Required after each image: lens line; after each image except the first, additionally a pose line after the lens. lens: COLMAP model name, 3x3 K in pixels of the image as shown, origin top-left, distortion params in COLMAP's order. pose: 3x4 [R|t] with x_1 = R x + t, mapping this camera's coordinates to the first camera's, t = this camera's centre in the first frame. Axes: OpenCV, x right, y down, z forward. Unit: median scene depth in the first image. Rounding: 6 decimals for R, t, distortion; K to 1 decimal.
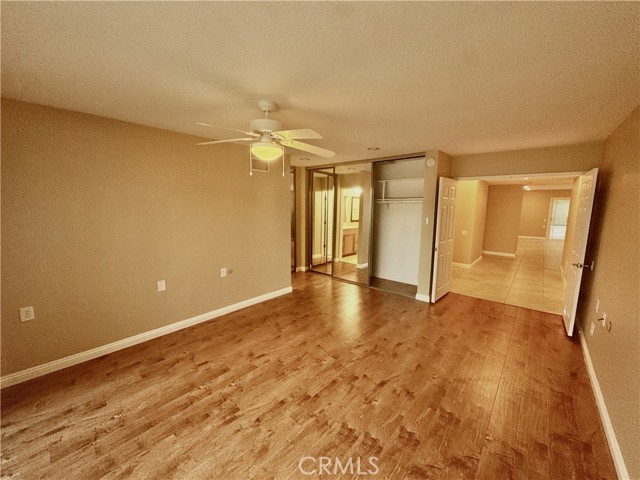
lens RADIAL K [[257.1, 0, 318.8], [0, 257.1, 237.1], [0, 0, 1]] dist [-0.008228, 0.001514]
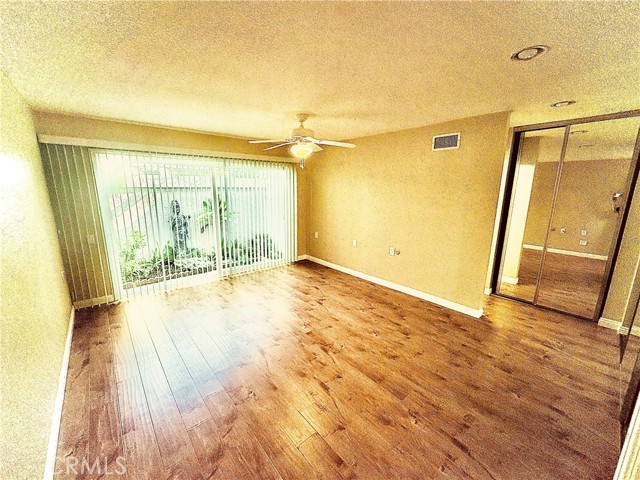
lens RADIAL K [[257.1, 0, 319.2], [0, 257.1, 245.2], [0, 0, 1]] dist [-0.008228, 0.001514]
pose [[-0.153153, 0.211283, -0.965352, 0.926646], [-0.119784, 0.965704, 0.230364, -0.130920], [0.980916, 0.150914, -0.122593, 1.011317]]
